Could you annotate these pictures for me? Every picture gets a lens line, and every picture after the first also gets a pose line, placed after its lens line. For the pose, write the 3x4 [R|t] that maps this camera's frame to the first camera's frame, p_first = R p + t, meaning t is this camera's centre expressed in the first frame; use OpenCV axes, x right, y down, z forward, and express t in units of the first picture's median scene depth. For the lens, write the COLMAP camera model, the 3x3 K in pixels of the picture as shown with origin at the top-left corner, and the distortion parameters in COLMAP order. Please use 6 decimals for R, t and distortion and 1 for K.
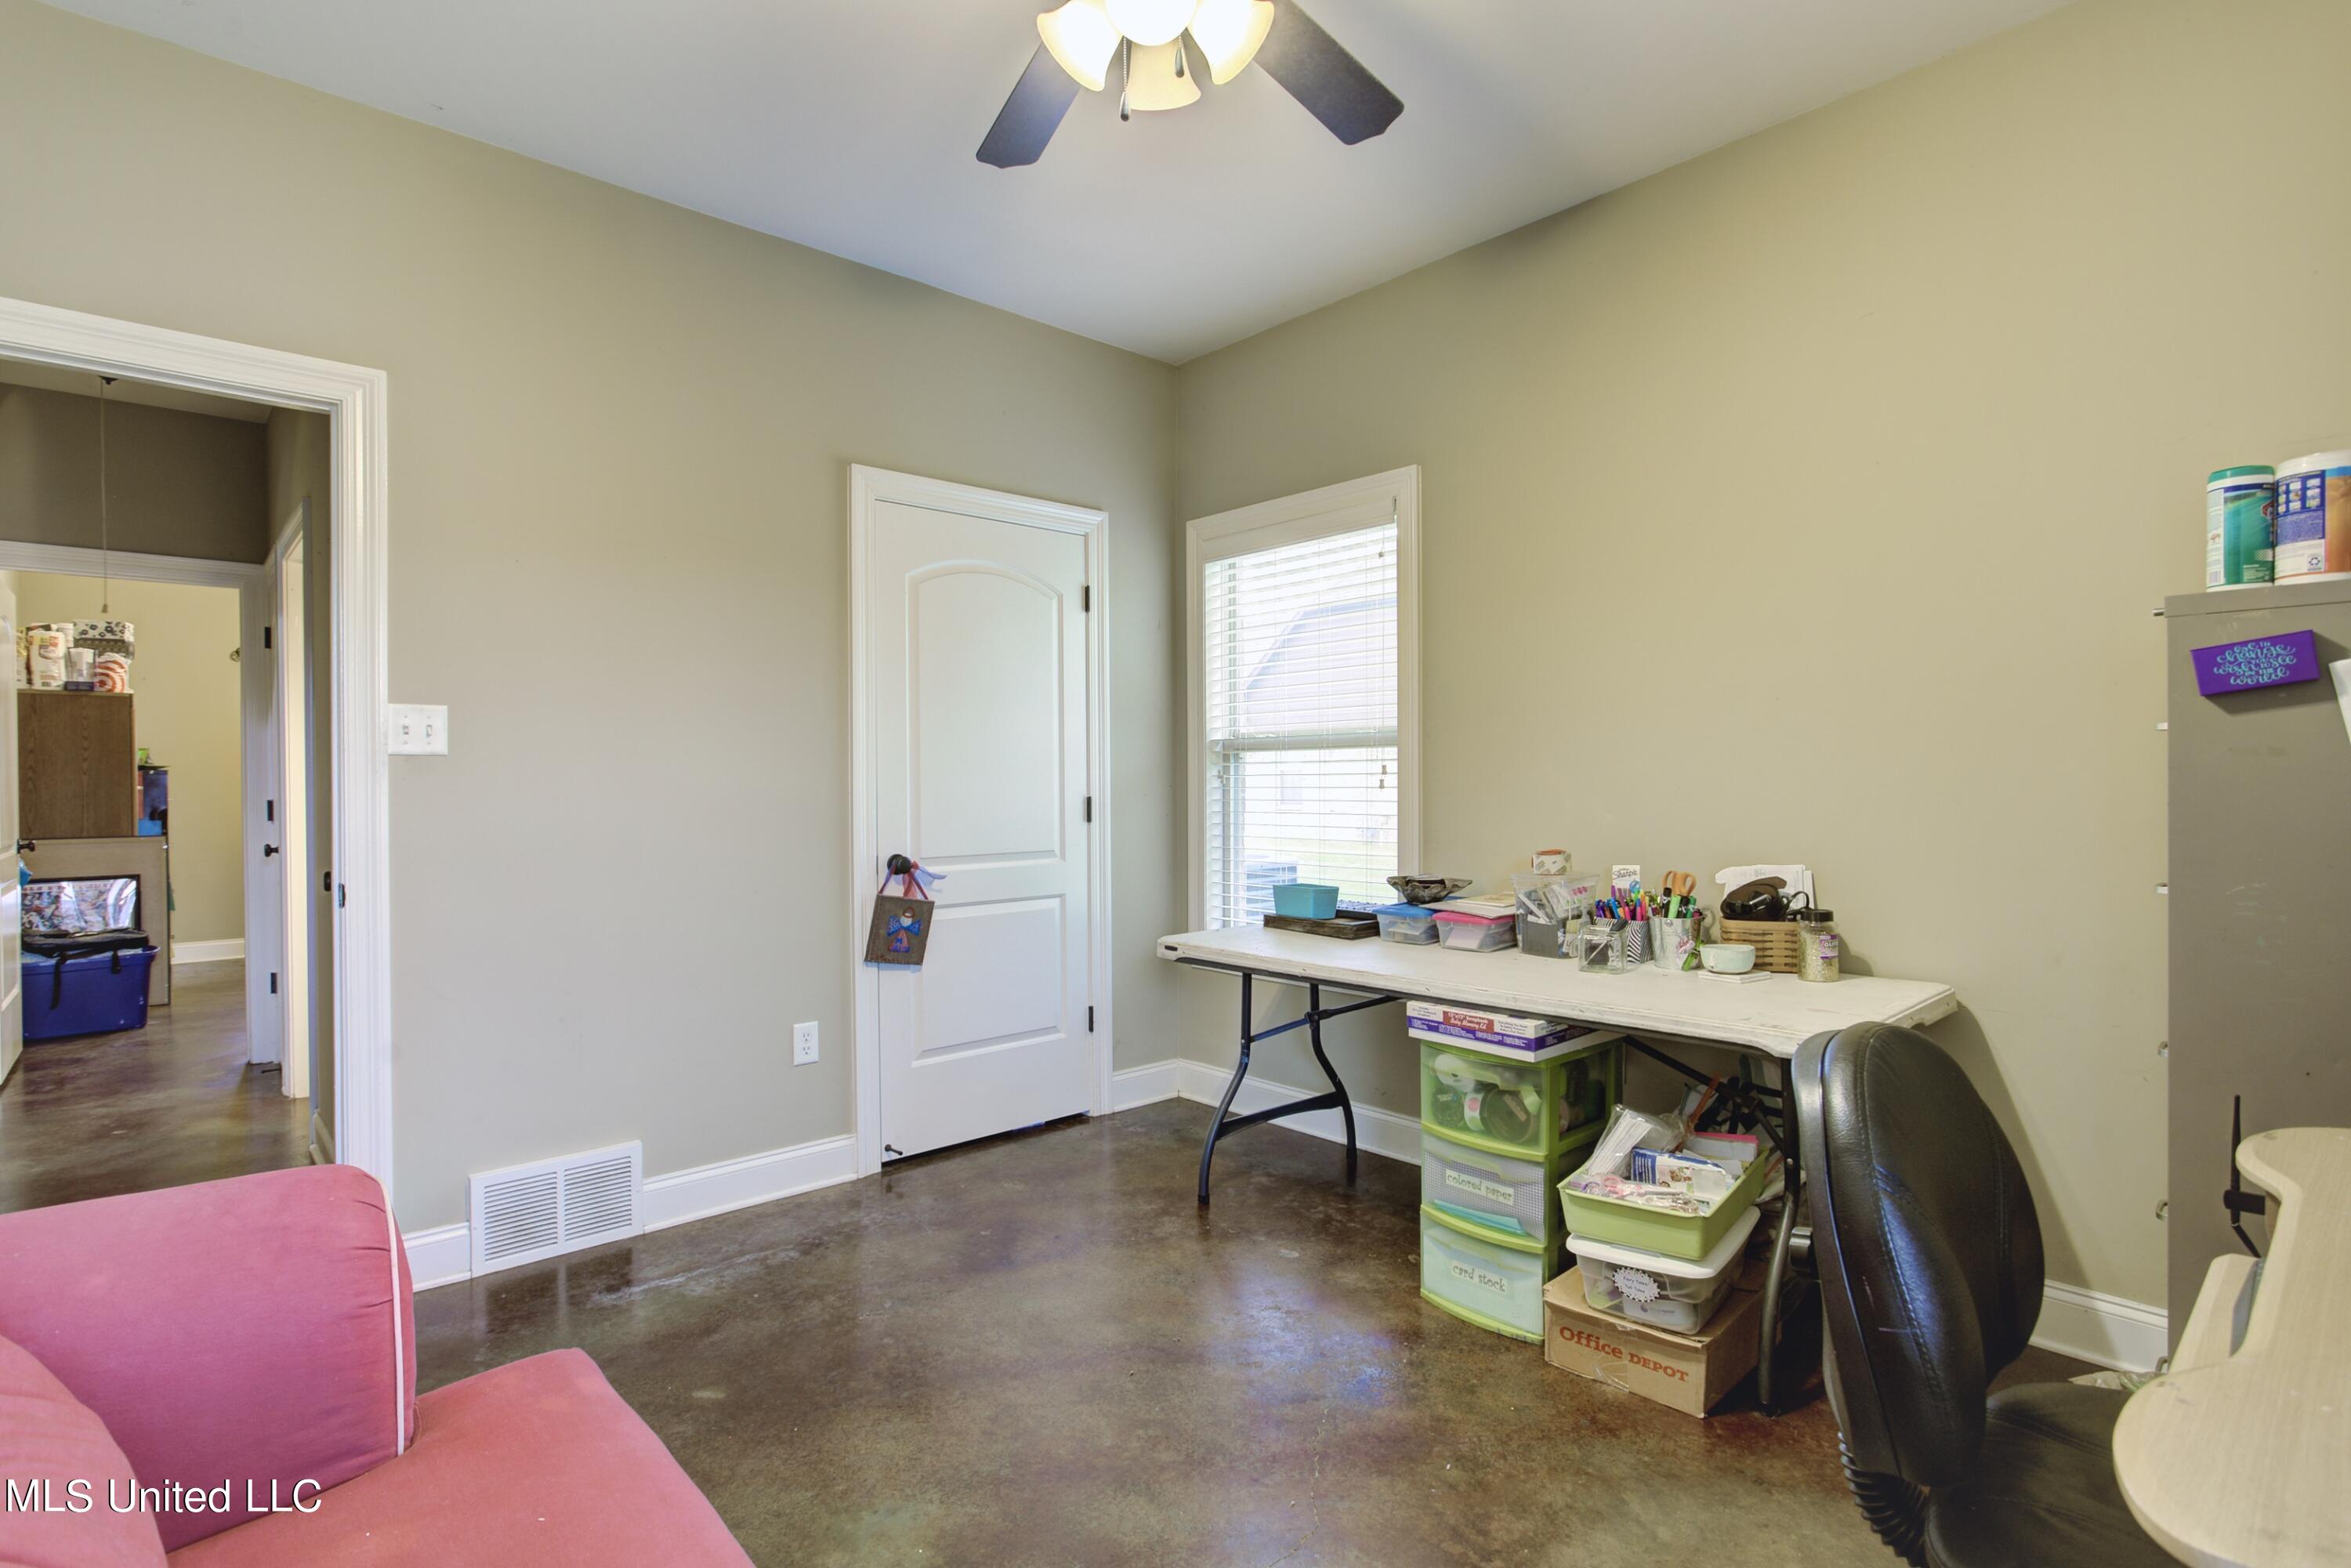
lens RADIAL K [[1143.0, 0, 1174.2], [0, 1143.0, 787.8], [0, 0, 1]] dist [-0.011434, 0.003800]
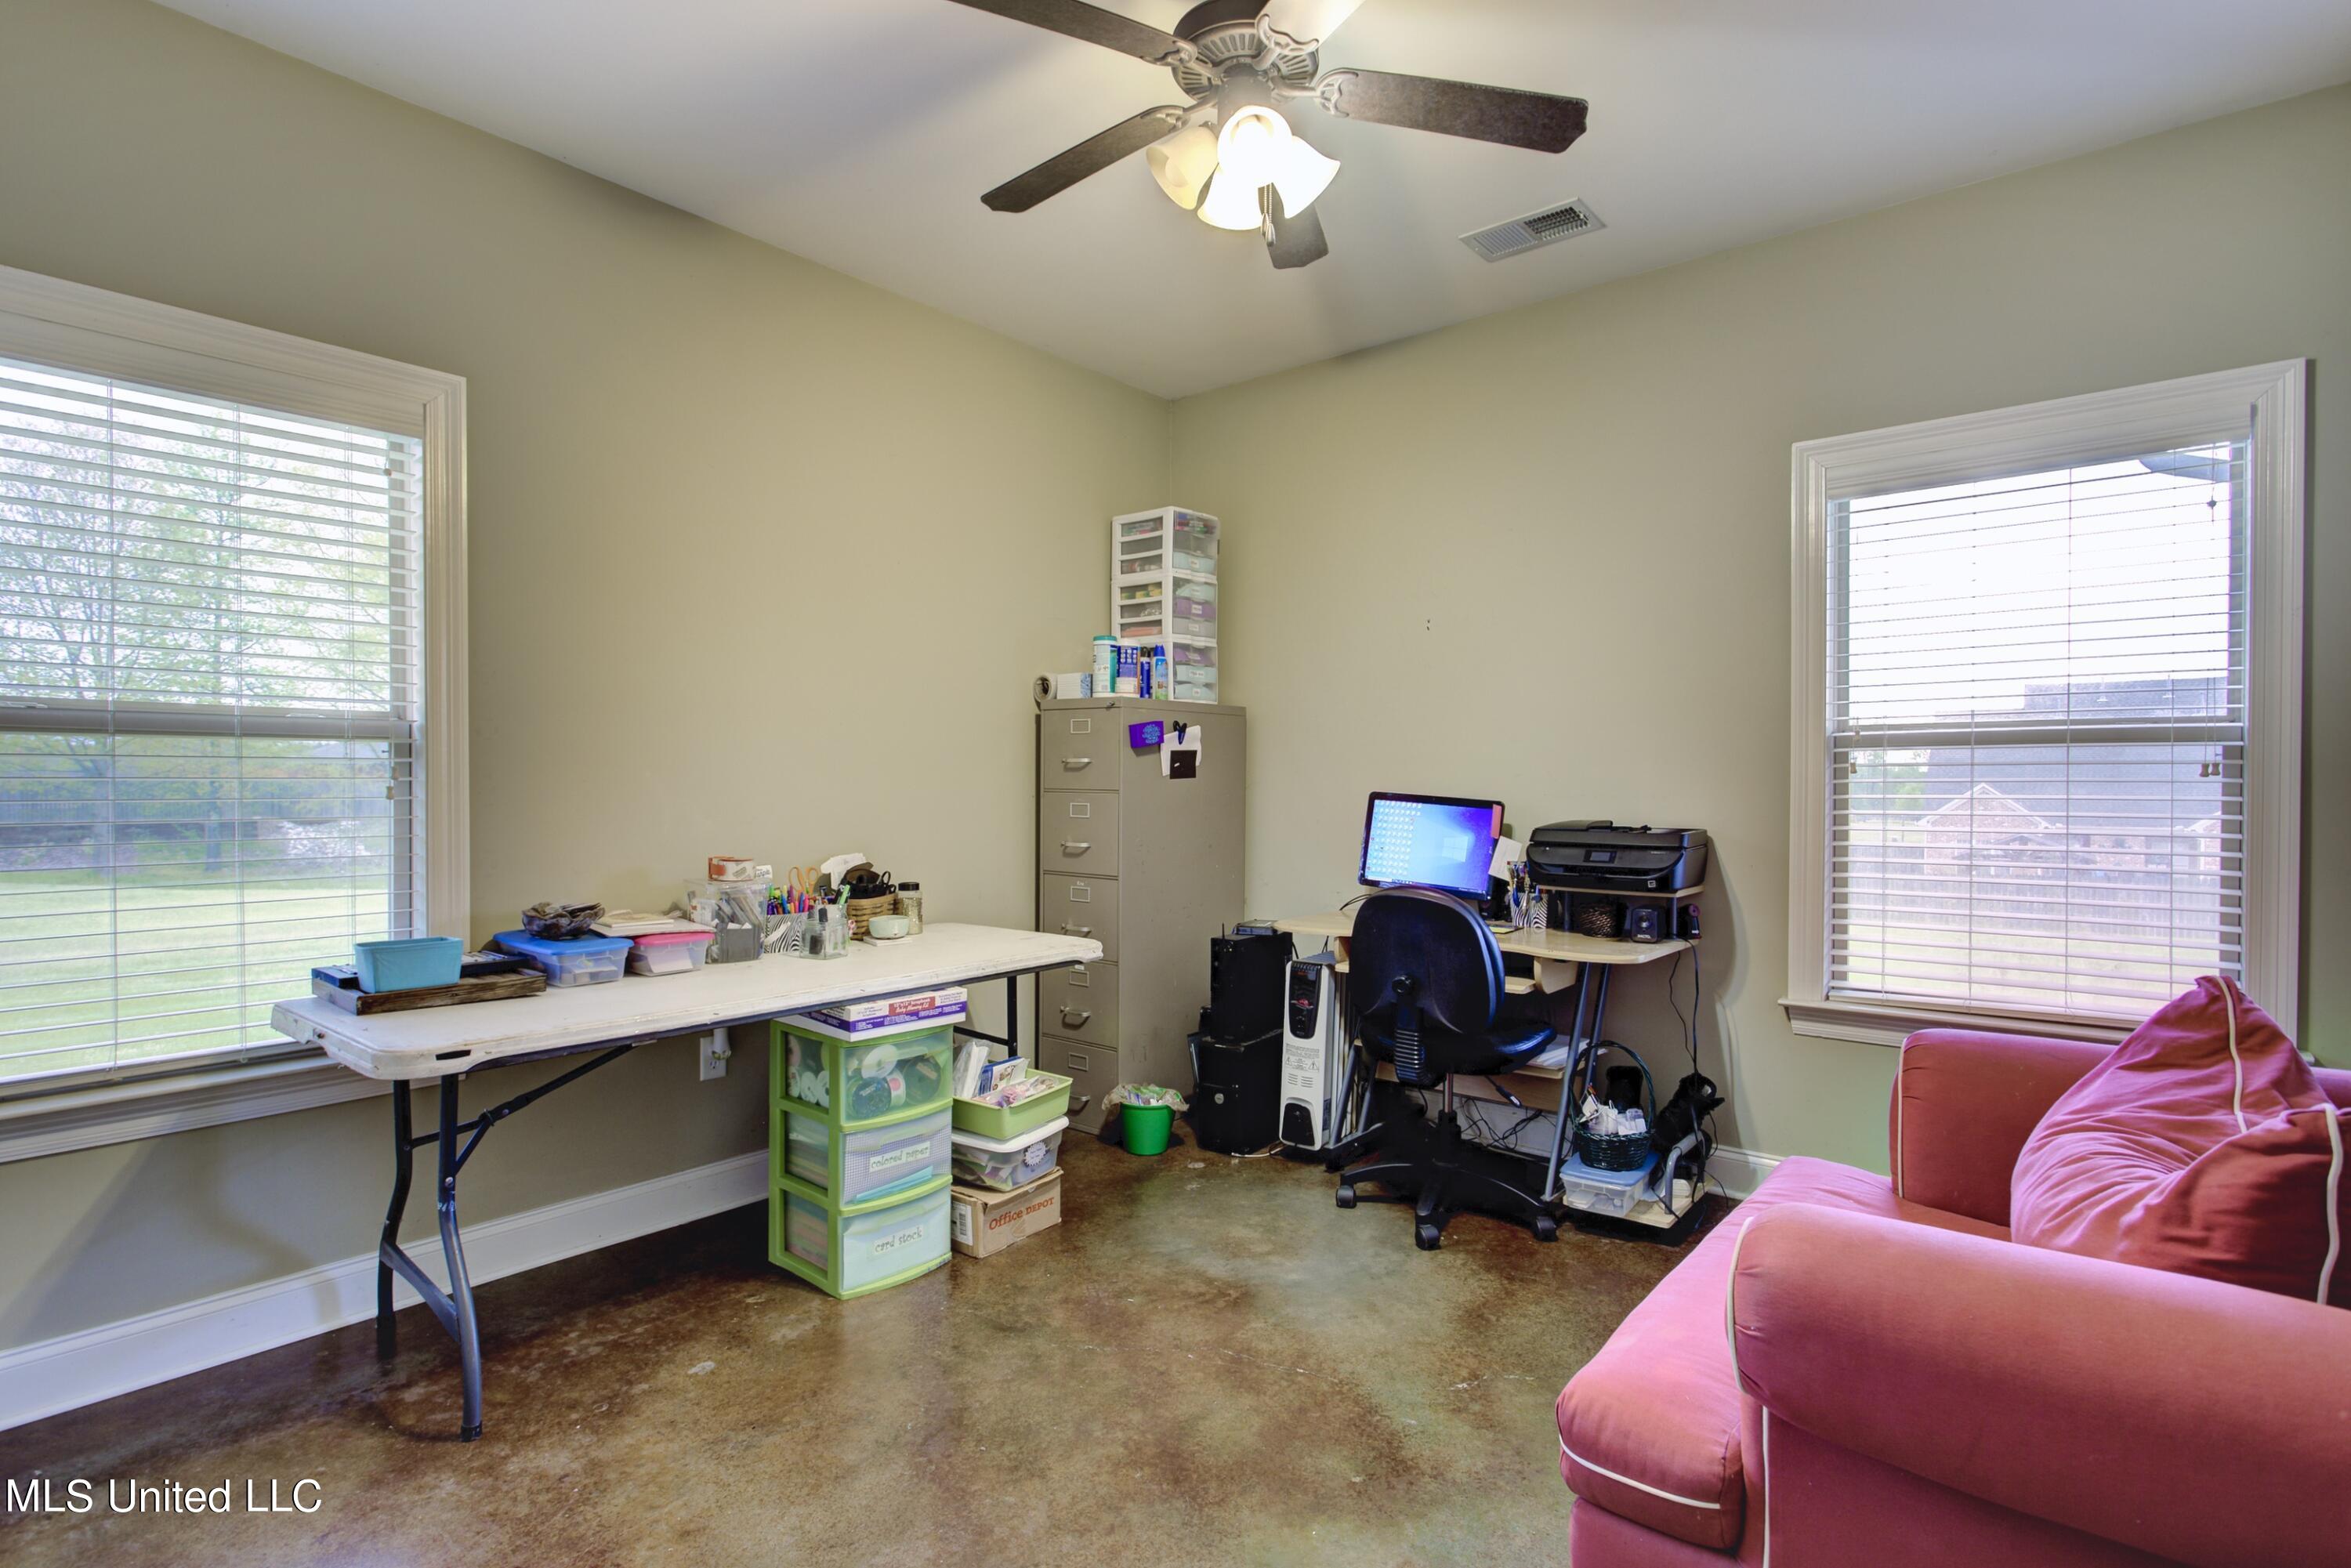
lens RADIAL K [[1143.0, 0, 1174.2], [0, 1143.0, 787.8], [0, 0, 1]] dist [-0.011434, 0.003800]
pose [[-0.134772, 0.003090, 0.990872, -0.885327], [0.008293, 0.999964, -0.001990, -0.001947], [-0.990842, 0.007949, -0.134793, 0.909922]]
